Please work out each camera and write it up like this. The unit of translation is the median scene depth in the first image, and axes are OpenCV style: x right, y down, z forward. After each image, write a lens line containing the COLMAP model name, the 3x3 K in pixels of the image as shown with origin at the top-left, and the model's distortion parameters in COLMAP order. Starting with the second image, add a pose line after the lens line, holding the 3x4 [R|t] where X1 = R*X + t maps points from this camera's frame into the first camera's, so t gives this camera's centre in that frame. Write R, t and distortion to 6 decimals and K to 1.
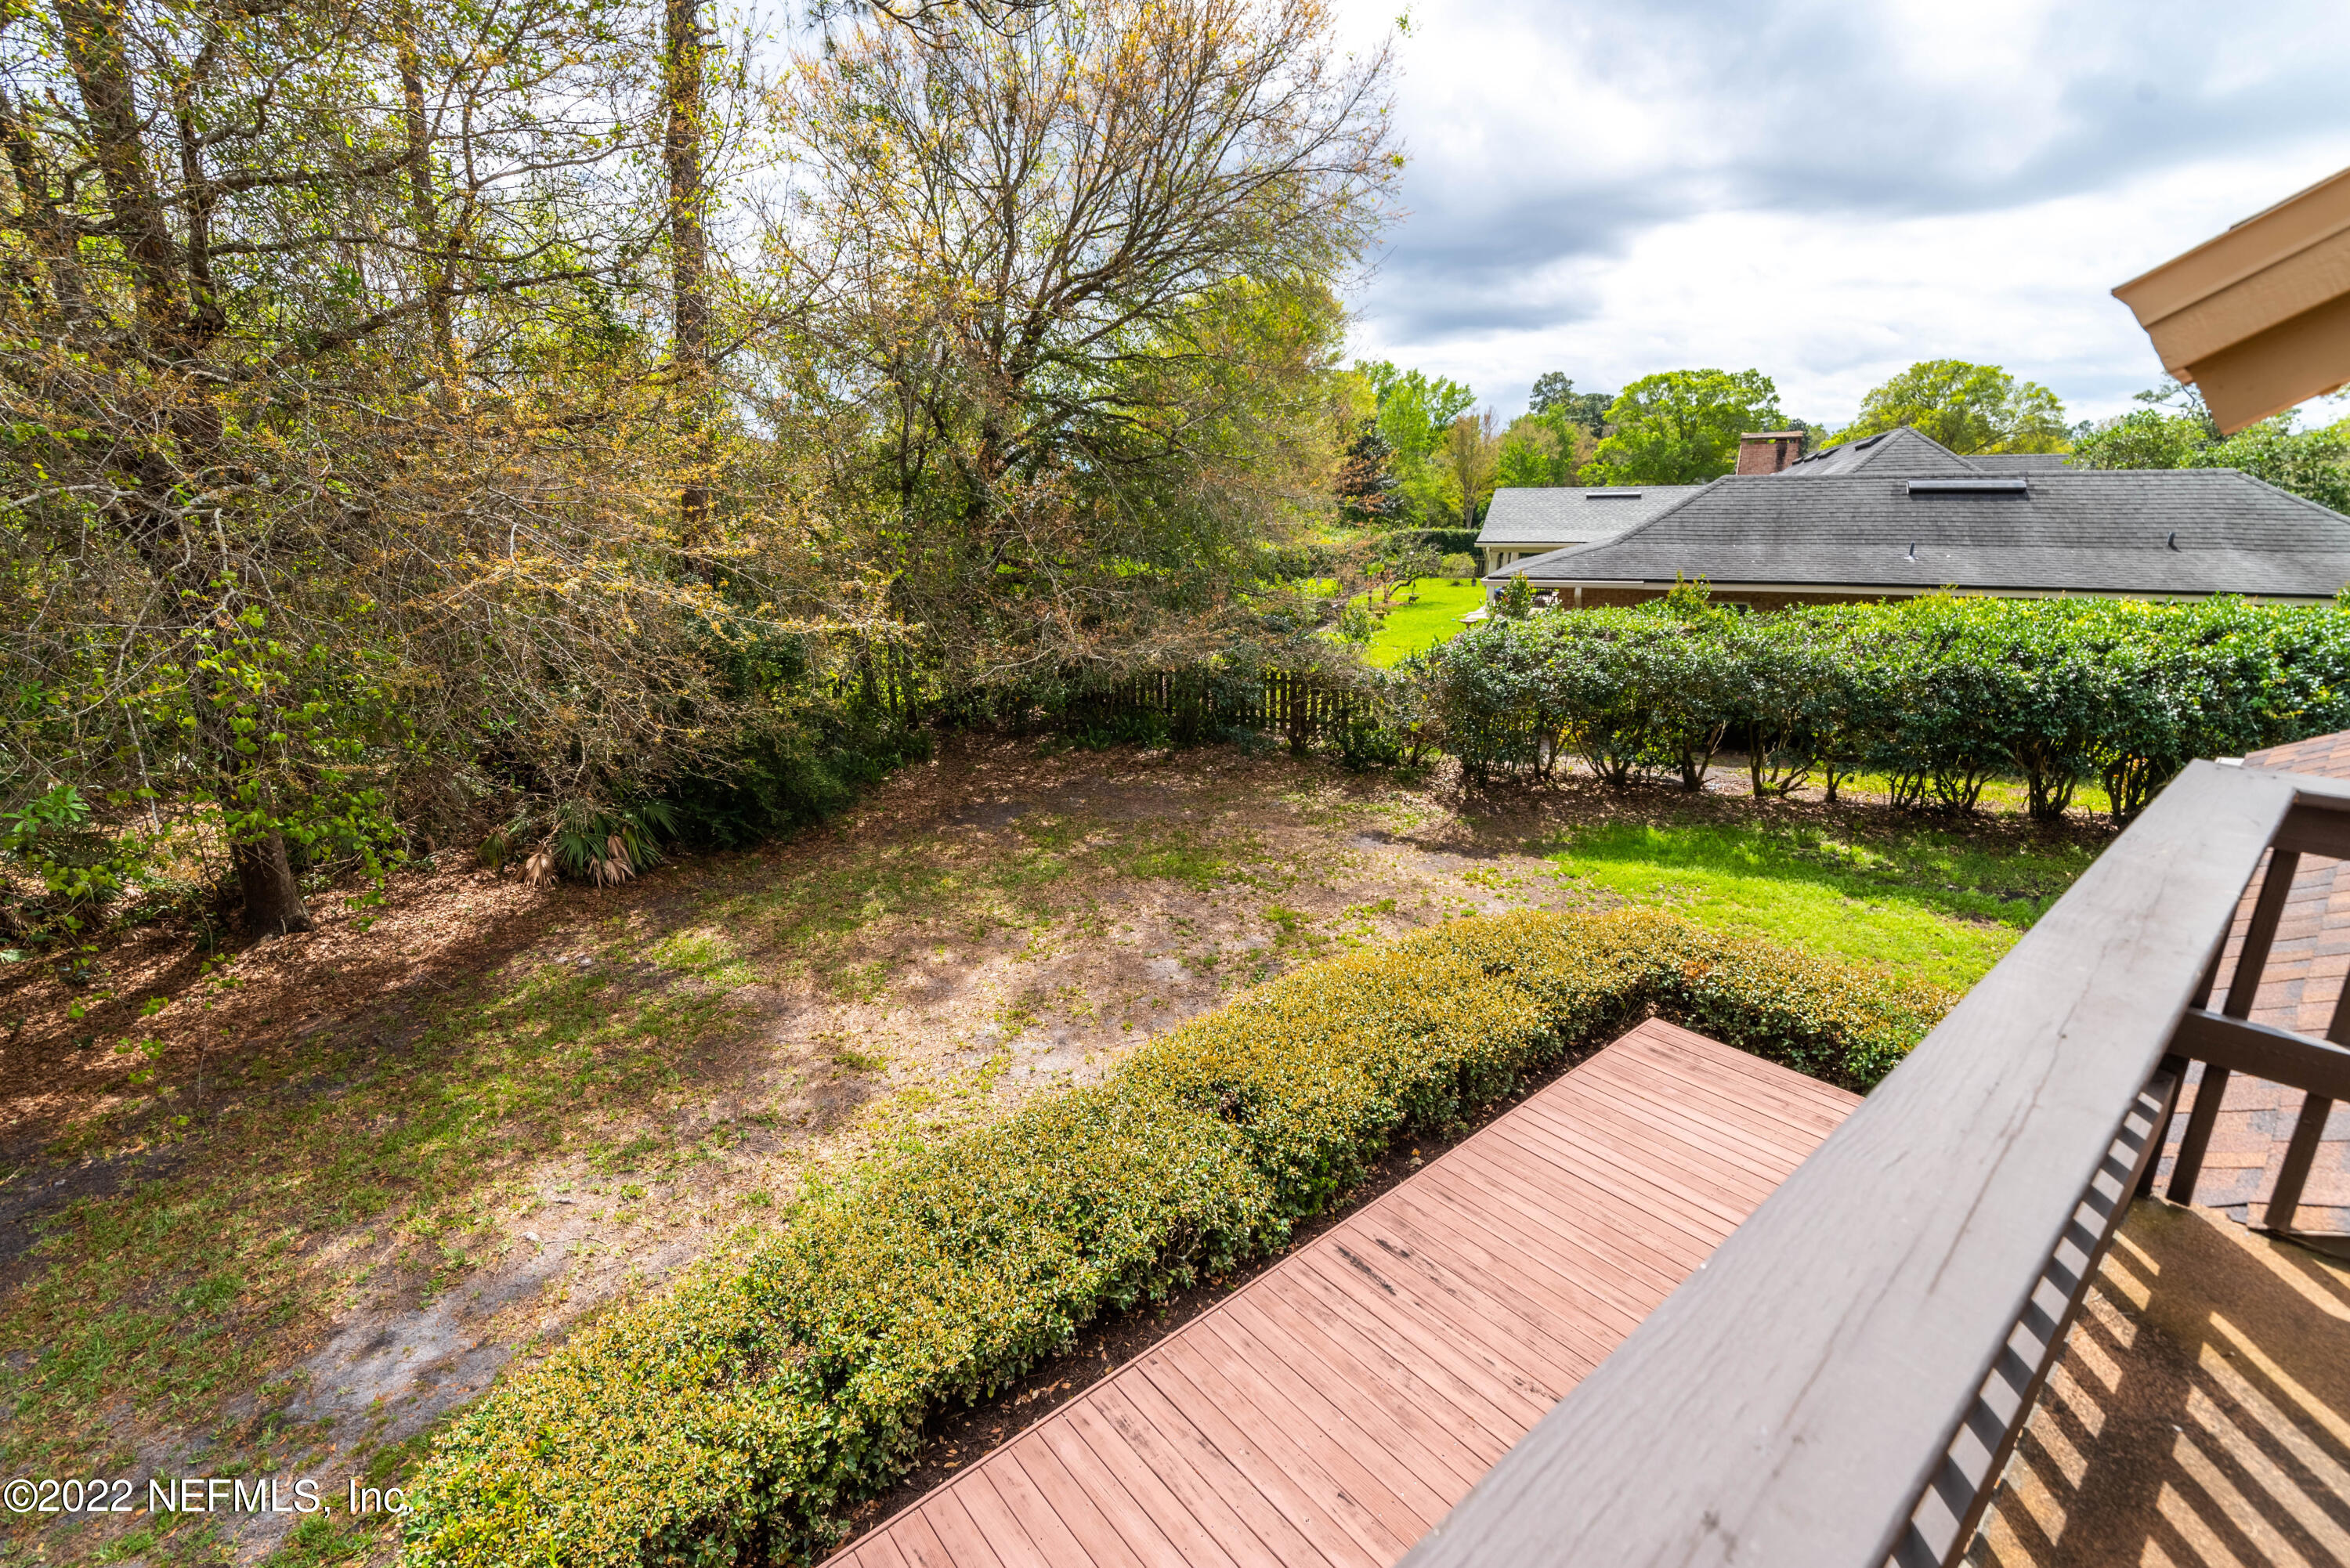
lens RADIAL K [[1007.0, 0, 1168.3], [0, 1007.0, 798.1], [0, 0, 1]] dist [0.001193, -0.000414]
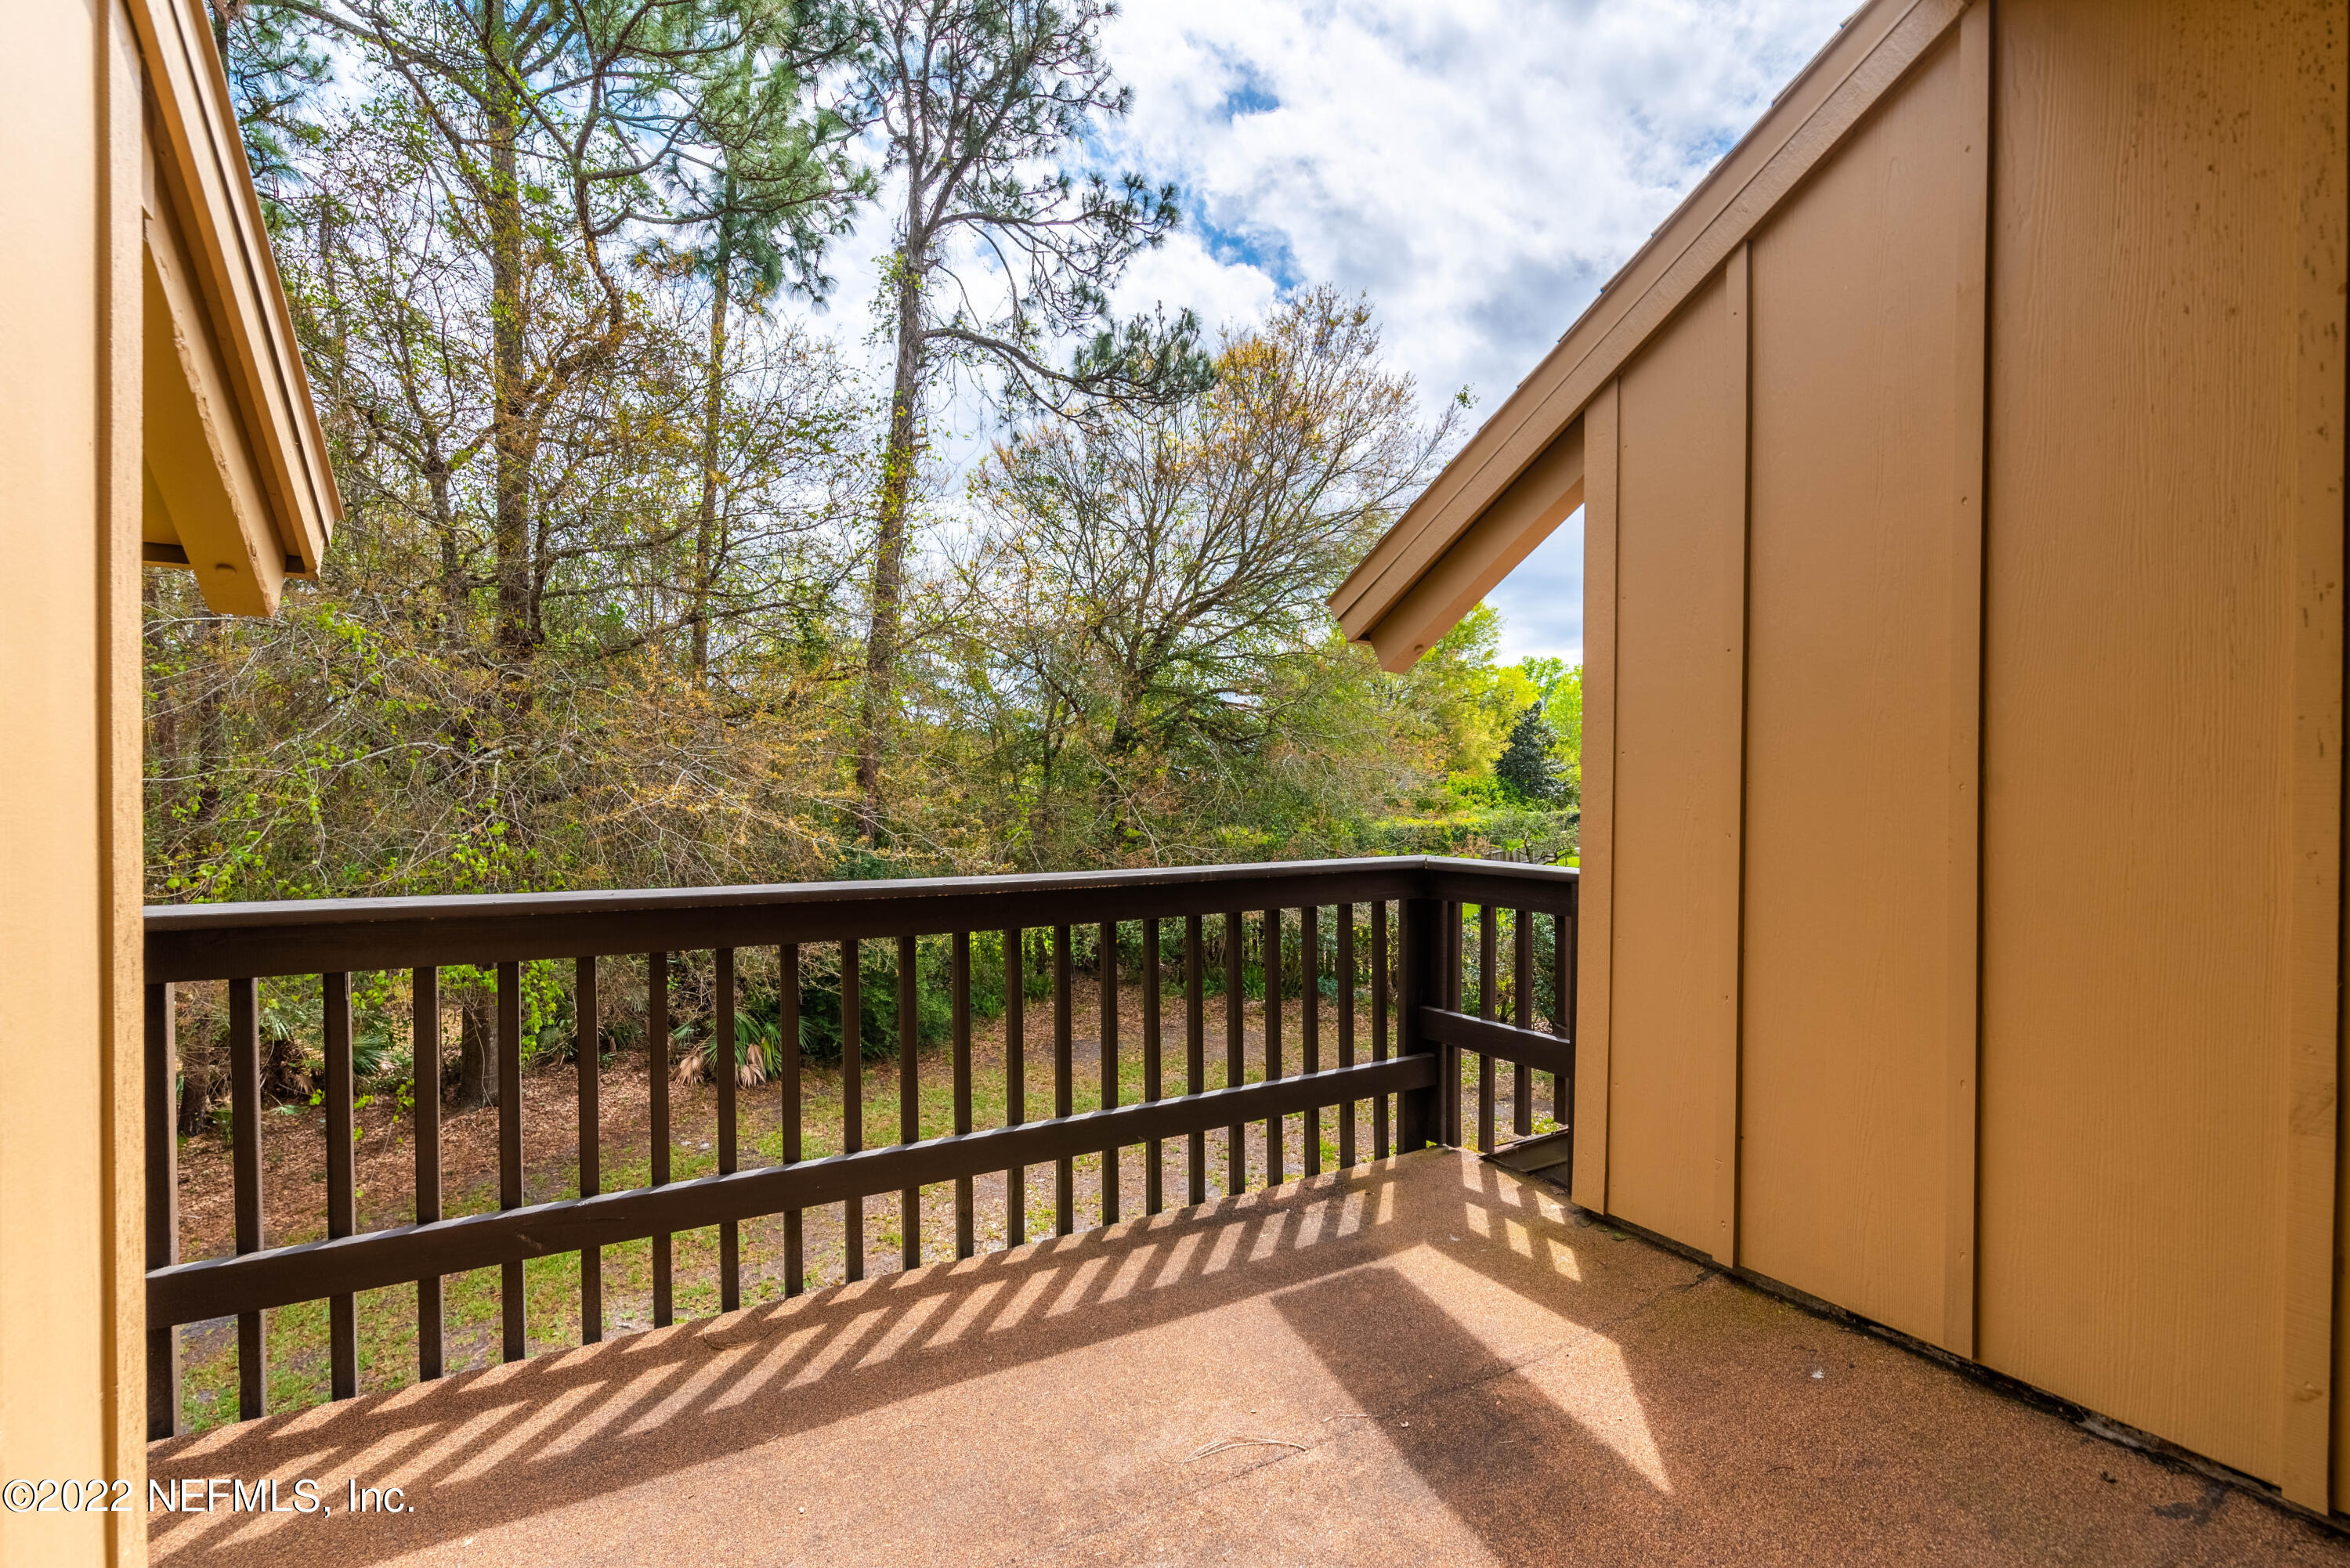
lens RADIAL K [[994.8, 0, 1178.3], [0, 994.8, 801.7], [0, 0, 1]] dist [0.000167, -0.000025]
pose [[0.986589, 0.008714, -0.162991, 0.077966], [-0.051734, 0.963784, -0.261617, 0.029294], [0.154809, 0.266541, 0.951310, -0.058771]]
